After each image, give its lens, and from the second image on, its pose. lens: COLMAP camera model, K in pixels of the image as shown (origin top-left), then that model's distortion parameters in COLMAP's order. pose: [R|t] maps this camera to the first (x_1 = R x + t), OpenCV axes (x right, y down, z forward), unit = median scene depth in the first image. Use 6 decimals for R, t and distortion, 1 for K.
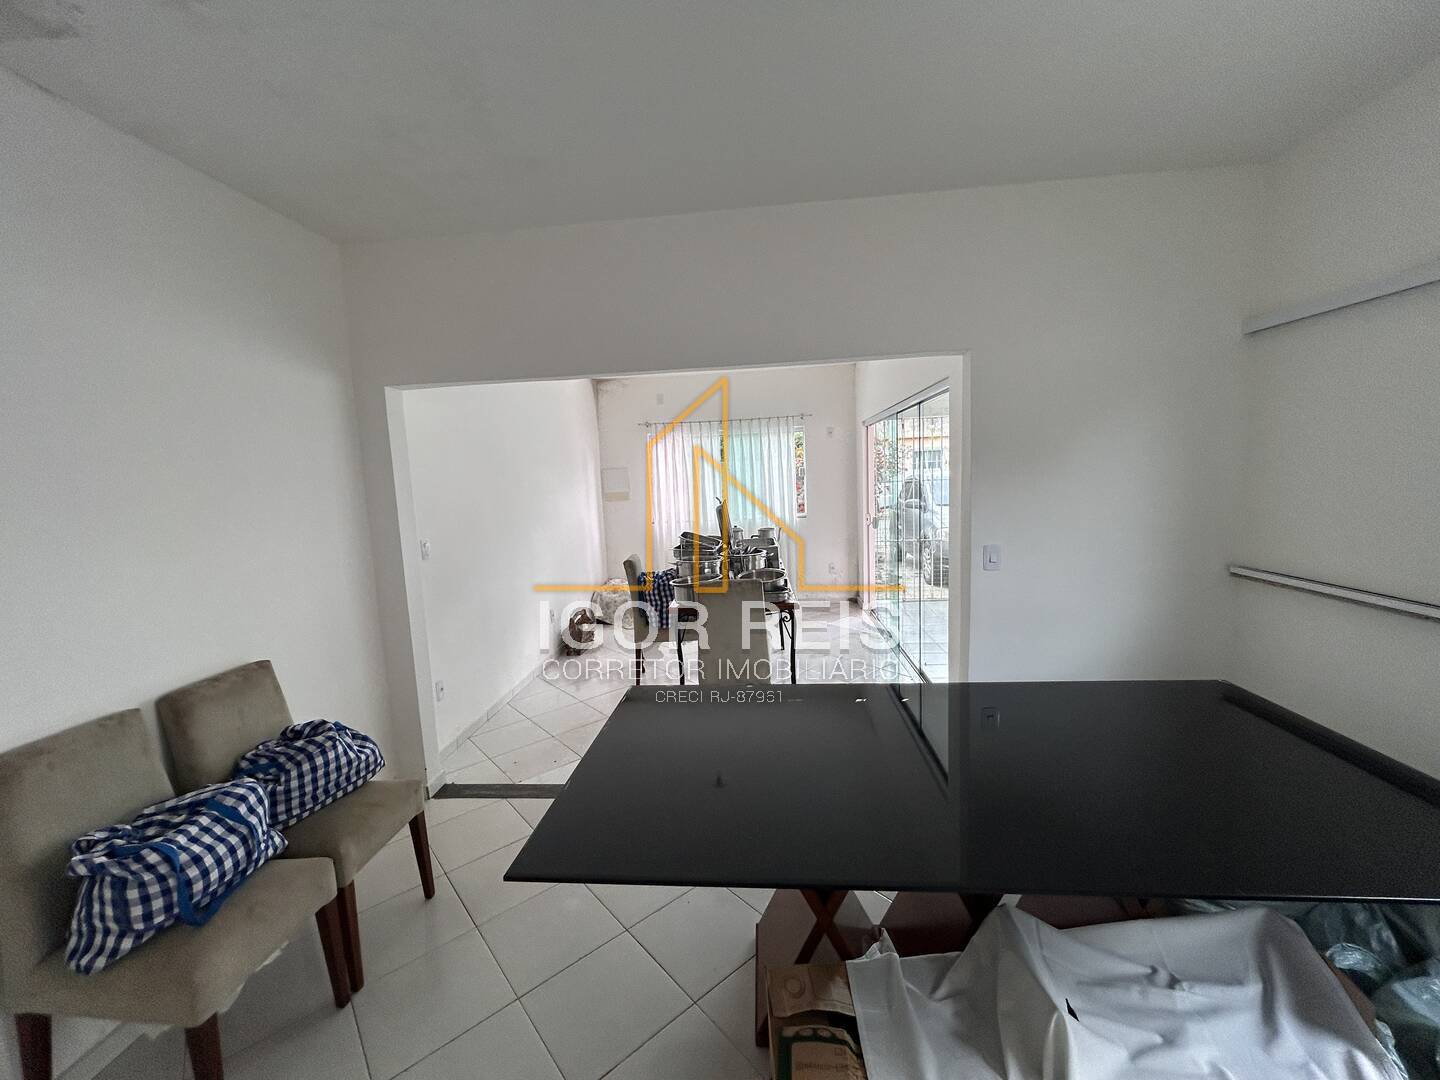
lens RADIAL K [[577.7, 0, 716.8], [0, 577.7, 540.8], [0, 0, 1]] dist [0.002321, 0.000486]
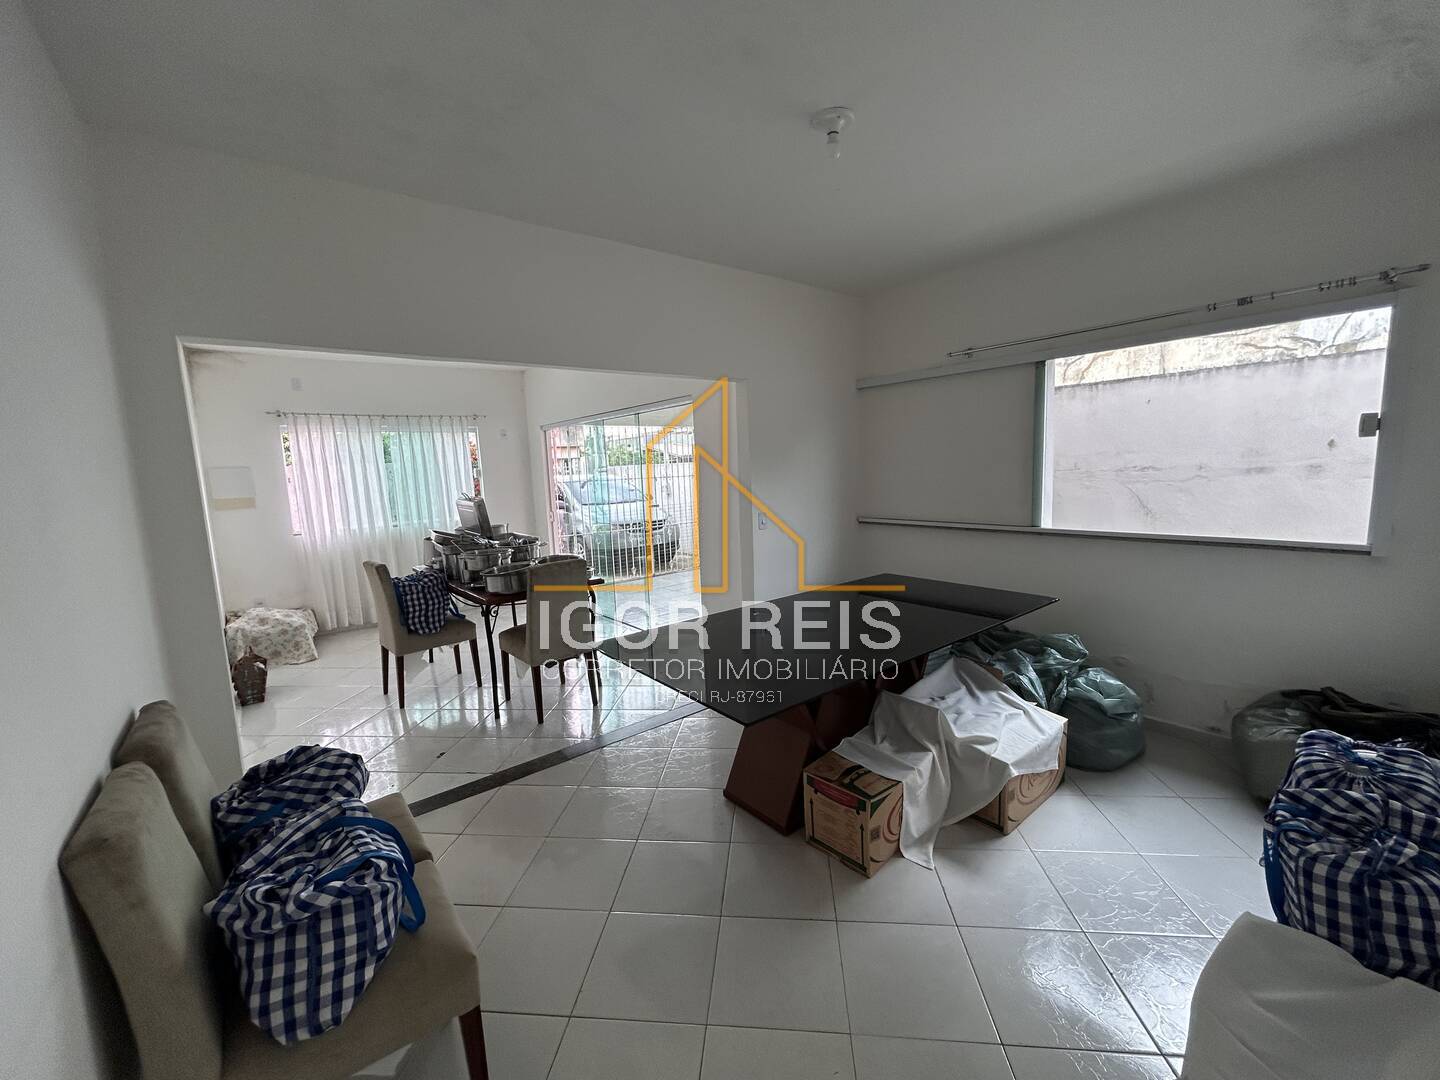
lens RADIAL K [[577.7, 0, 716.8], [0, 577.7, 540.8], [0, 0, 1]] dist [0.002321, 0.000486]
pose [[0.731073, -0.075206, 0.678142, -0.612257], [0.087303, 0.996048, 0.016344, 0.044356], [-0.676691, 0.047255, 0.734749, -0.008013]]
